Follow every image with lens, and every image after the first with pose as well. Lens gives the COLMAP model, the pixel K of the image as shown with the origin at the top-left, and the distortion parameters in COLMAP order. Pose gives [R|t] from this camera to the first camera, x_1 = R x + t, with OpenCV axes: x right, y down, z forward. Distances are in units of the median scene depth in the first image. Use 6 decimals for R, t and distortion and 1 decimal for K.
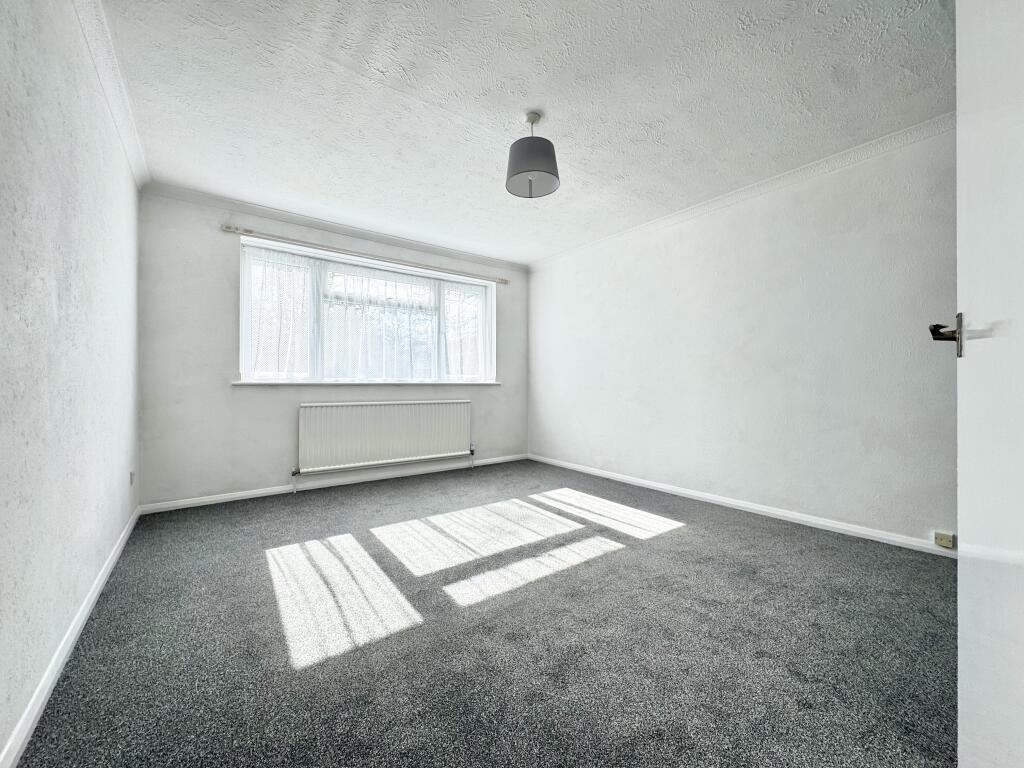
lens RADIAL K [[408.5, 0, 512.0], [0, 408.5, 384.0], [0, 0, 1]] dist [0.000002, 0.000057]
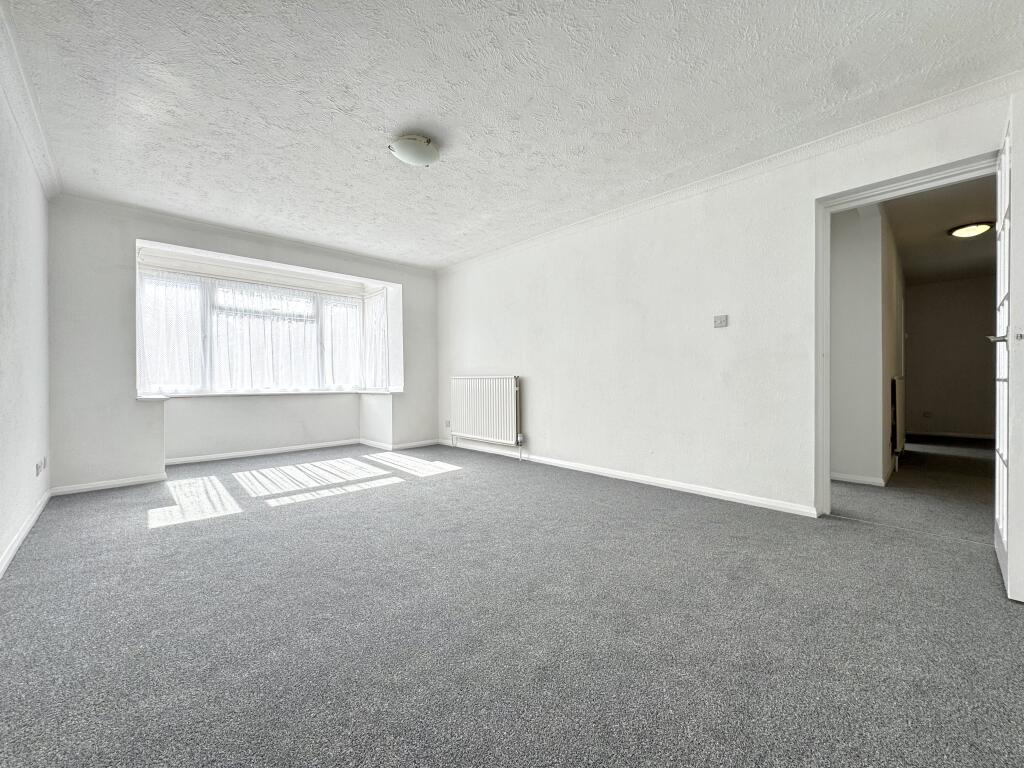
lens RADIAL K [[408.5, 0, 512.0], [0, 408.5, 384.0], [0, 0, 1]] dist [0.000002, 0.000057]
pose [[0.991385, -0.009919, 0.130603, 0.274921], [0.007080, 0.999729, 0.022178, -0.005457], [-0.130788, -0.021062, 0.991187, -0.349504]]
